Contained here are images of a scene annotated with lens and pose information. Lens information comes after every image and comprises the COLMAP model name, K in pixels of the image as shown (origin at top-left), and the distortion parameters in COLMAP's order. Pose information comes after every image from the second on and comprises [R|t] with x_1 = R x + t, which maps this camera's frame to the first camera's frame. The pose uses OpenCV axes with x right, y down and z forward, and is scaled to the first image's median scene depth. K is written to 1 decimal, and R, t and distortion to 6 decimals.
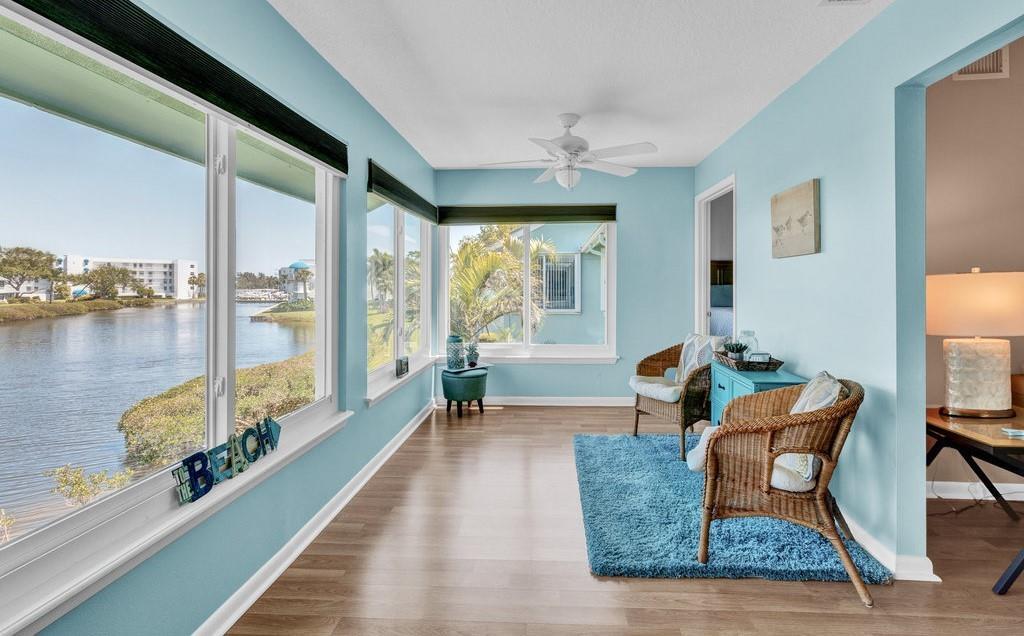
lens RADIAL K [[478.0, 0, 508.9], [0, 478.0, 289.1], [0, 0, 1]] dist [0.004531, 0.000618]
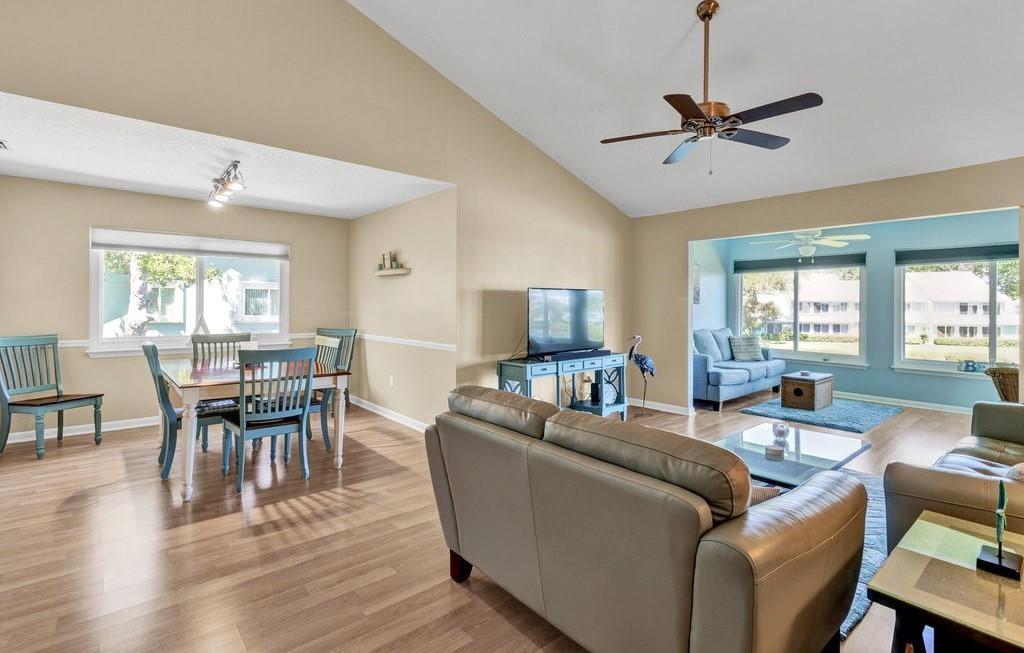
lens RADIAL K [[483.2, 0, 513.6], [0, 483.2, 300.2], [0, 0, 1]] dist [0.000287, 0.000256]
pose [[-0.706143, -0.010698, -0.707988, 2.087785], [-0.010495, 0.999934, -0.004642, -0.023760], [0.707991, 0.004152, -0.706209, 0.552765]]
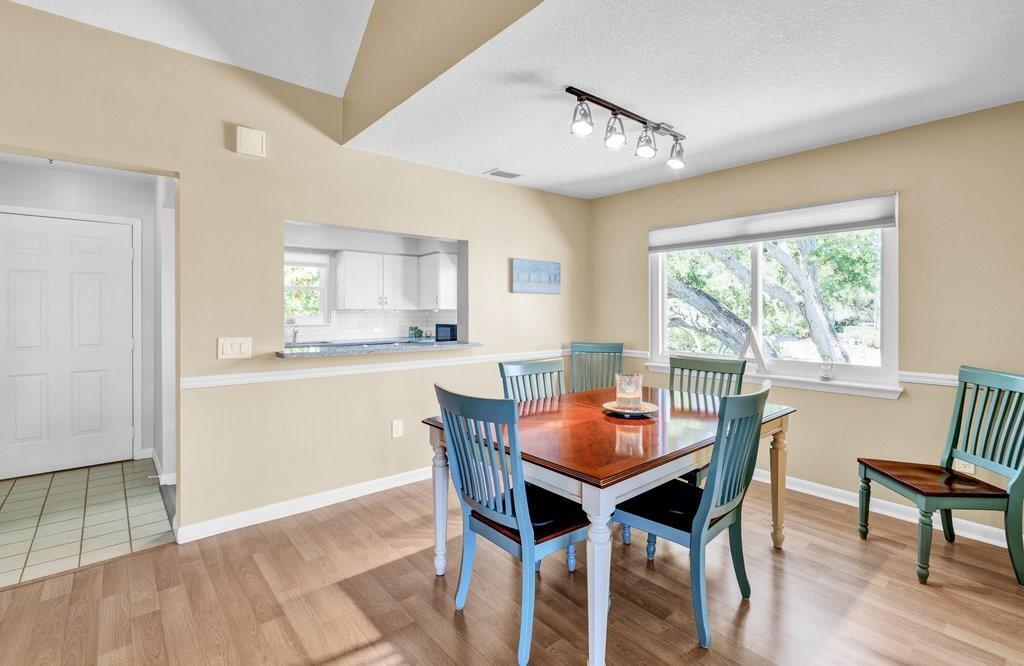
lens RADIAL K [[476.8, 0, 522.9], [0, 476.8, 313.0], [0, 0, 1]] dist [-0.001954, -0.000819]
pose [[-0.706617, -0.001352, 0.707595, 1.294898], [0.005792, 0.999954, 0.007694, -0.018197], [-0.707572, 0.009535, -0.706577, -0.151639]]
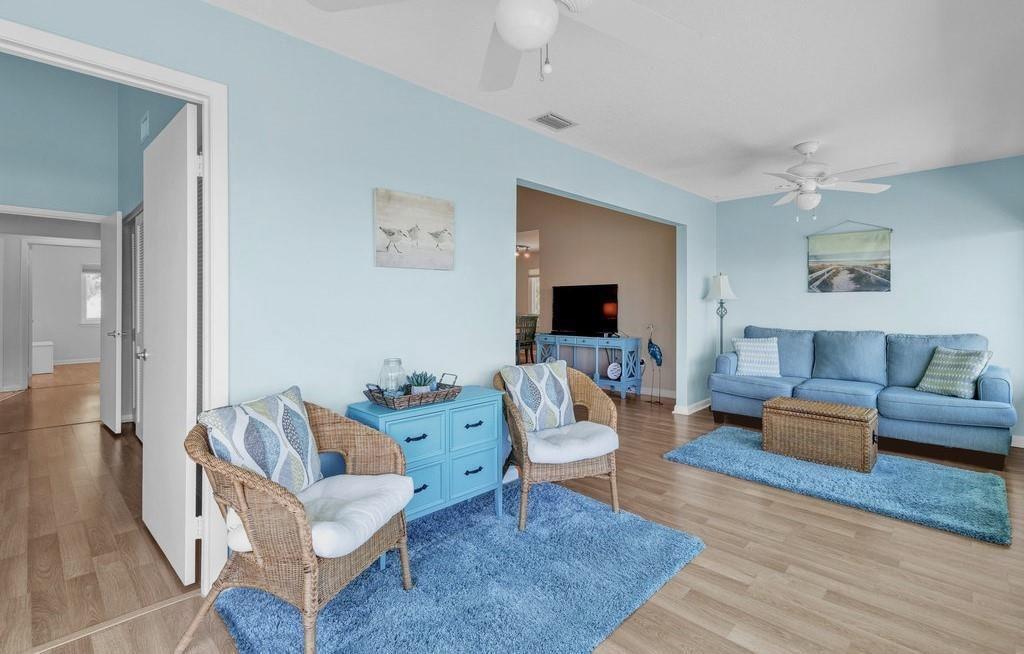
lens RADIAL K [[475.8, 0, 523.5], [0, 475.8, 305.9], [0, 0, 1]] dist [0.000762, -0.000052]
pose [[-0.771962, -0.001379, 0.635668, -0.130212], [0.006391, 0.999930, 0.009931, -0.003730], [-0.635637, 0.011728, -0.771899, 1.302327]]
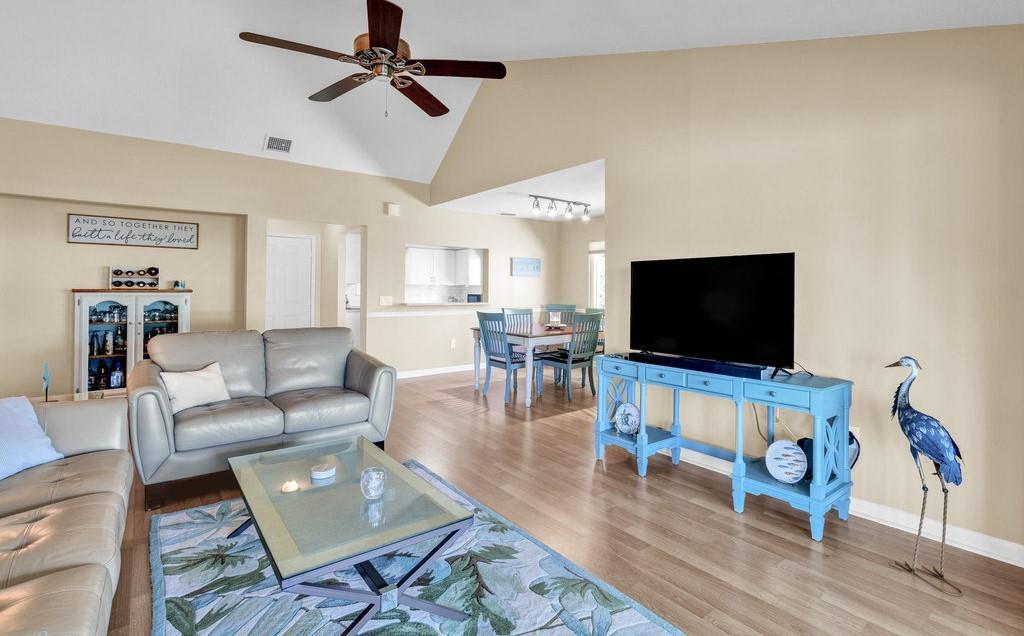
lens RADIAL K [[475.0, 0, 533.5], [0, 475.0, 286.4], [0, 0, 1]] dist [0.002645, 0.000297]
pose [[-0.695244, -0.001141, 0.718773, 0.495632], [-0.002316, 0.999997, -0.000654, -0.011040], [-0.718770, -0.002119, -0.695244, 0.492296]]
